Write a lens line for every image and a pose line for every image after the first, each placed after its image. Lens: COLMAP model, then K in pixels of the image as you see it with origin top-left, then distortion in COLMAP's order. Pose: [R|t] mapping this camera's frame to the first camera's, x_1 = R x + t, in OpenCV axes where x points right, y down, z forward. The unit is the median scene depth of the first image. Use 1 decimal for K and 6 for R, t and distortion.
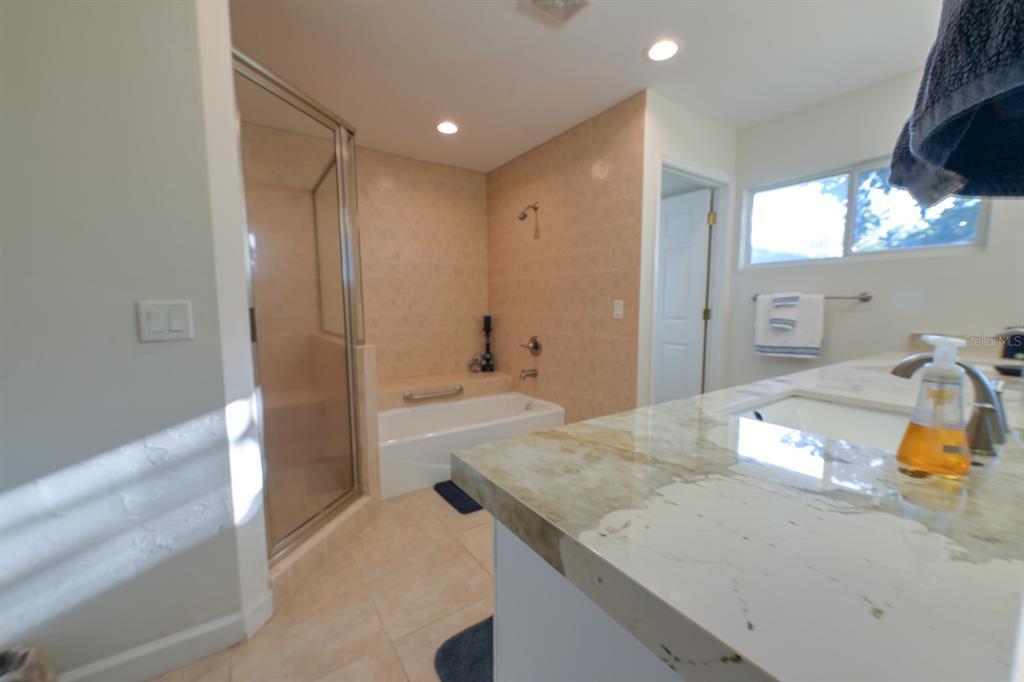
lens RADIAL K [[408.7, 0, 509.9], [0, 408.7, 348.2], [0, 0, 1]] dist [-0.004924, -0.000369]
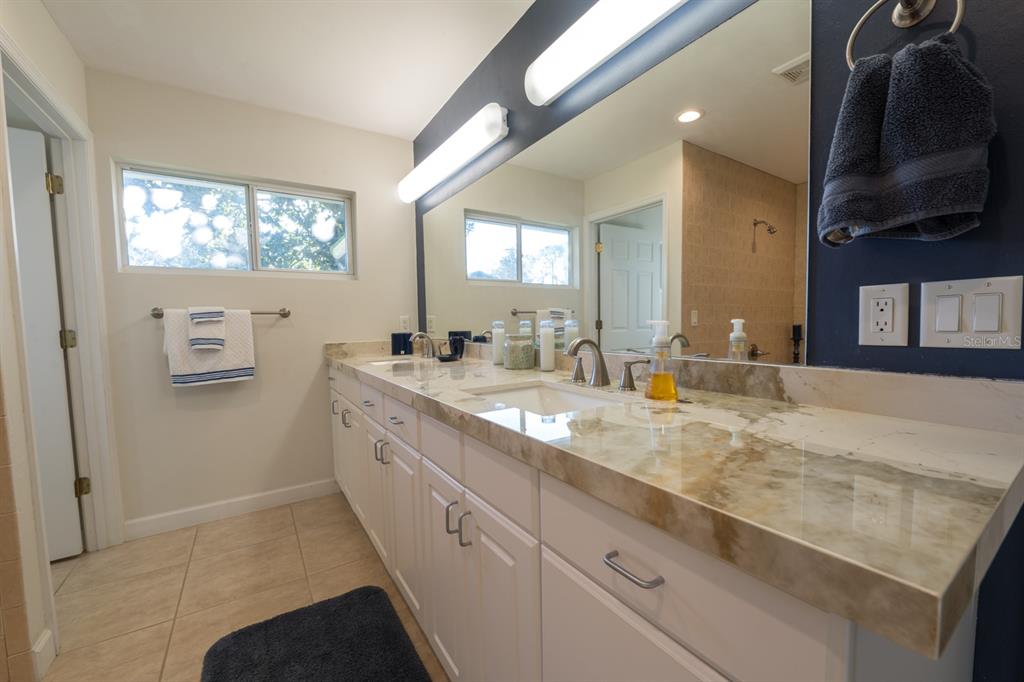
lens RADIAL K [[408.7, 0, 509.9], [0, 408.7, 348.2], [0, 0, 1]] dist [-0.004924, -0.000369]
pose [[-0.004304, -0.066433, 0.997782, -0.497377], [0.130802, 0.989181, 0.066425, -0.086260], [-0.991399, 0.130798, 0.004432, 1.268301]]
